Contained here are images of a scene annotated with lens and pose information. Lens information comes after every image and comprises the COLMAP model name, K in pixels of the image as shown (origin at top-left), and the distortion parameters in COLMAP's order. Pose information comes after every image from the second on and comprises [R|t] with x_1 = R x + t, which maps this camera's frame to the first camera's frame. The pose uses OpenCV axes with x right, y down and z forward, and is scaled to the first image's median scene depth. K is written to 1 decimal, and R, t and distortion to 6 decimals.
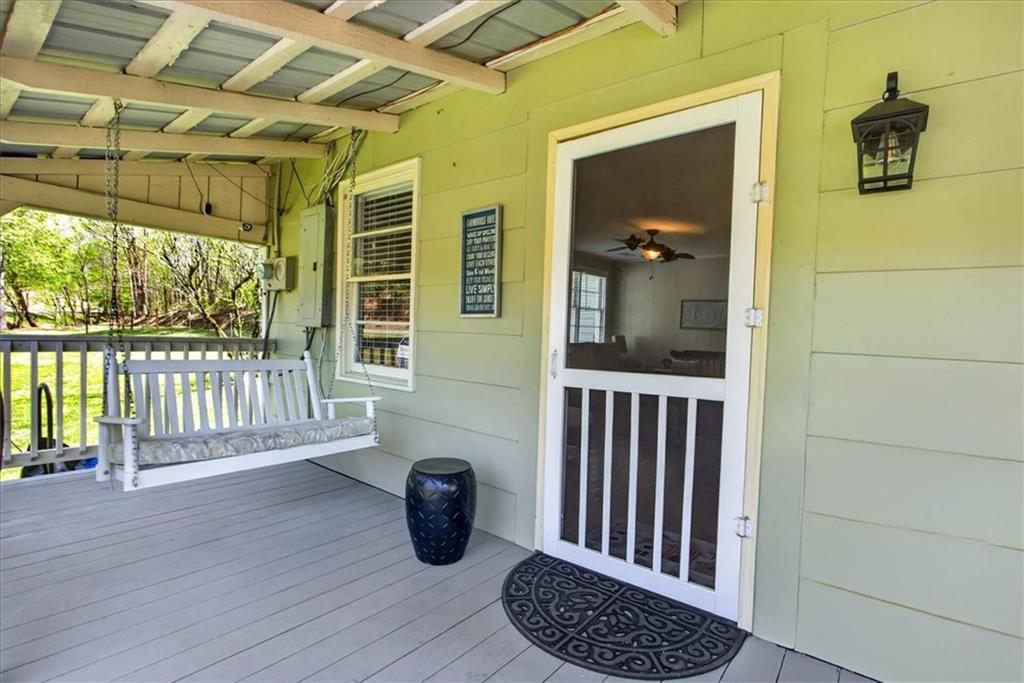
lens RADIAL K [[489.9, 0, 507.4], [0, 489.9, 328.3], [0, 0, 1]] dist [-0.003232, -0.000099]
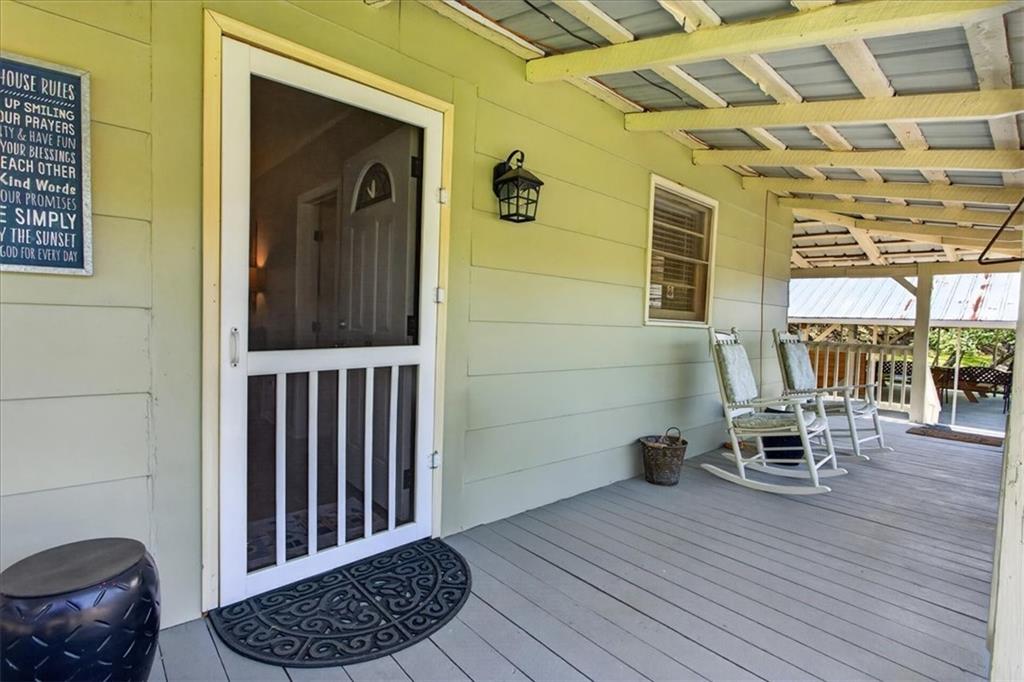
lens RADIAL K [[489.9, 0, 507.4], [0, 489.9, 327.8], [0, 0, 1]] dist [-0.003232, -0.000099]
pose [[0.159328, -0.045979, 0.986154, -0.656258], [-0.027699, 0.998313, 0.051021, -0.005707], [-0.986837, -0.035445, 0.157786, 0.566133]]
